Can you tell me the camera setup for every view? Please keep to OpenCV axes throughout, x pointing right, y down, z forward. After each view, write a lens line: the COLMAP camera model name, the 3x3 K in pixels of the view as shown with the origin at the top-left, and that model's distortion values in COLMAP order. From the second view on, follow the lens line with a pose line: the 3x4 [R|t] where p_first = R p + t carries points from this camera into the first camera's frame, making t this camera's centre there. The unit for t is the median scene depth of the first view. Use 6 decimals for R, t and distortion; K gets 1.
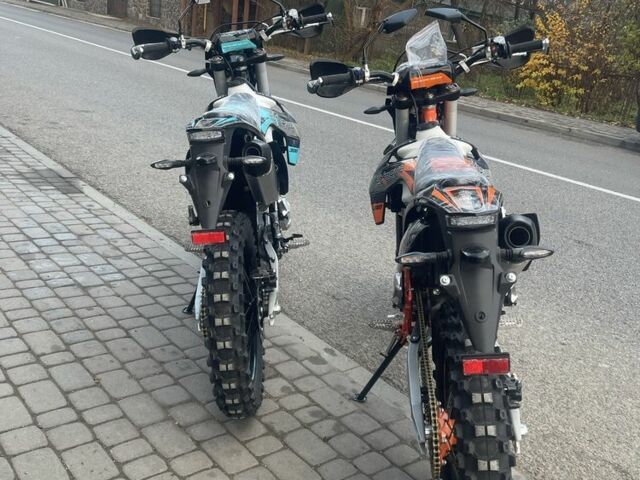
lens RADIAL K [[645.0, 0, 320.9], [0, 645.0, 244.3], [0, 0, 1]] dist [0.041471, 0.000000]
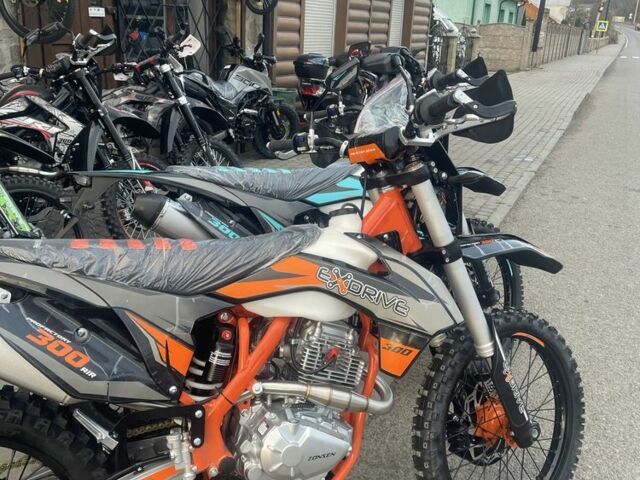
lens RADIAL K [[645.0, 0, 320.1], [0, 645.0, 233.2], [0, 0, 1]] dist [0.041471, 0.000000]
pose [[0.419474, 0.157785, -0.893950, 0.796197], [-0.277240, 0.959995, 0.039351, -0.180783], [0.864396, 0.231331, 0.446437, 0.655561]]
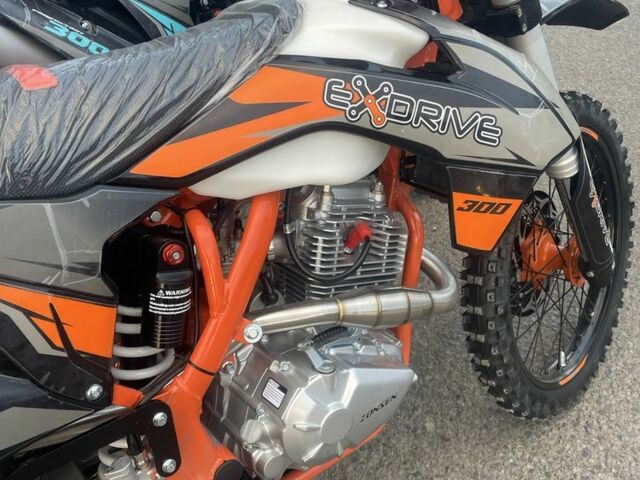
lens RADIAL K [[645.0, 0, 323.6], [0, 645.0, 242.0], [0, 0, 1]] dist [0.041471, 0.000000]
pose [[0.645246, 0.310854, -0.697873, 0.467849], [-0.134535, 0.945435, 0.296736, -0.141200], [0.752036, -0.097579, 0.651859, 0.735569]]
